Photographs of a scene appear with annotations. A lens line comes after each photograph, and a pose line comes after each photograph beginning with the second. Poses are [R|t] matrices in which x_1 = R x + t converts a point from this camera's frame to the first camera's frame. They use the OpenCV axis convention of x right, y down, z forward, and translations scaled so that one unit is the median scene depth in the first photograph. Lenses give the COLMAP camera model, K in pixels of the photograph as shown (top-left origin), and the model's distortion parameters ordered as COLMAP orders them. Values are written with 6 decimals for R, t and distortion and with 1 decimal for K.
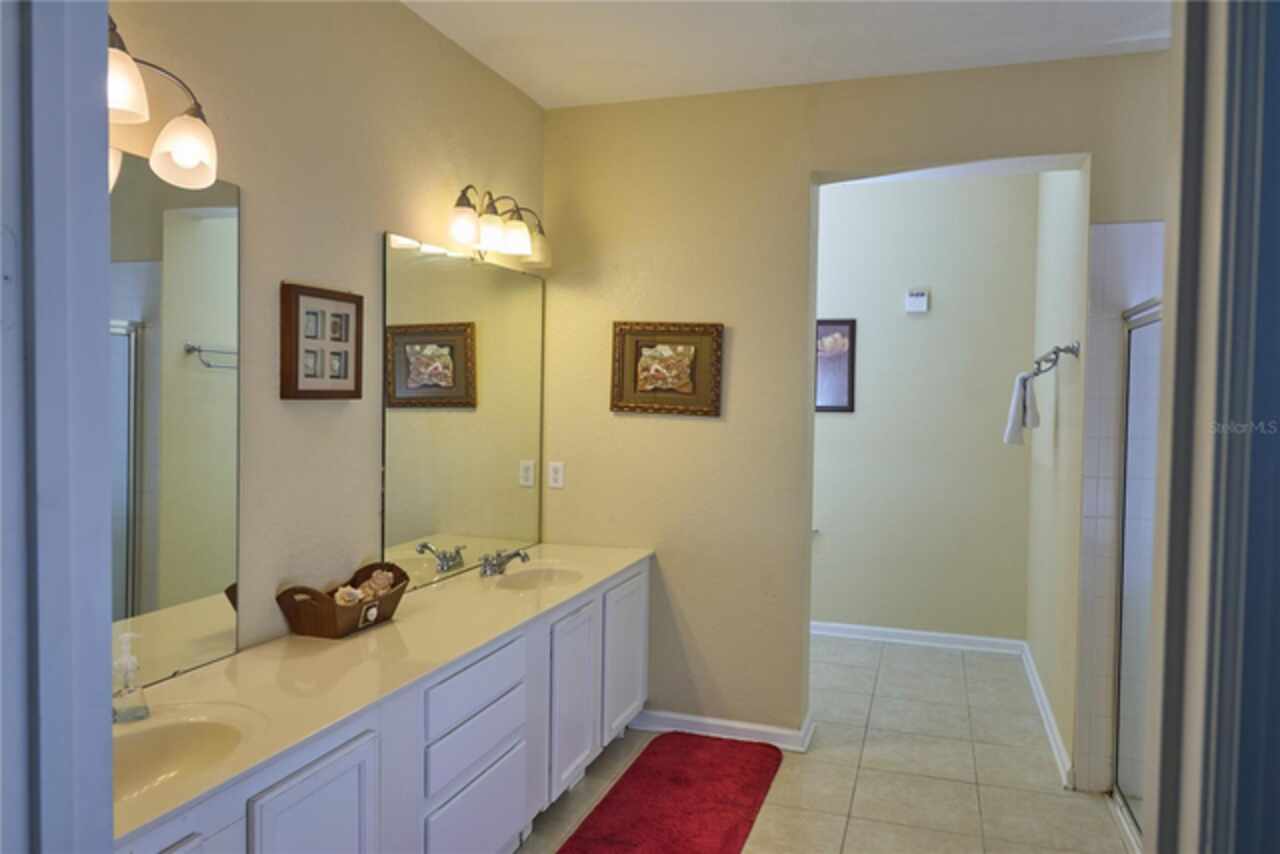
lens RADIAL K [[882.0, 0, 640.0], [0, 882.0, 427.0], [0, 0, 1]] dist [-0.005155, -0.001541]
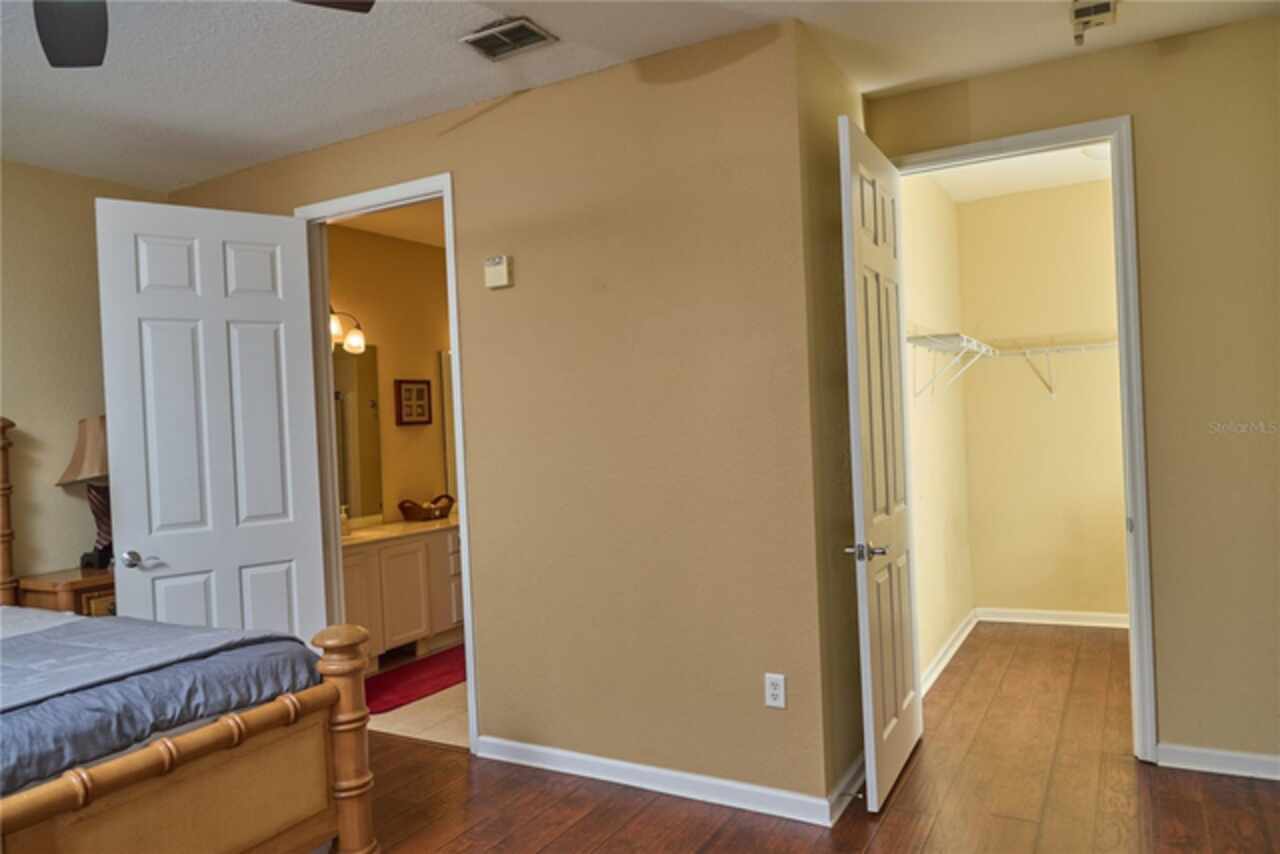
lens RADIAL K [[882.0, 0, 640.0], [0, 882.0, 427.0], [0, 0, 1]] dist [-0.005155, -0.001541]
pose [[0.978398, -0.053636, -0.199652, 0.750268], [0.049286, 0.998428, -0.026694, 0.071740], [0.200770, 0.016277, 0.979503, -1.281506]]
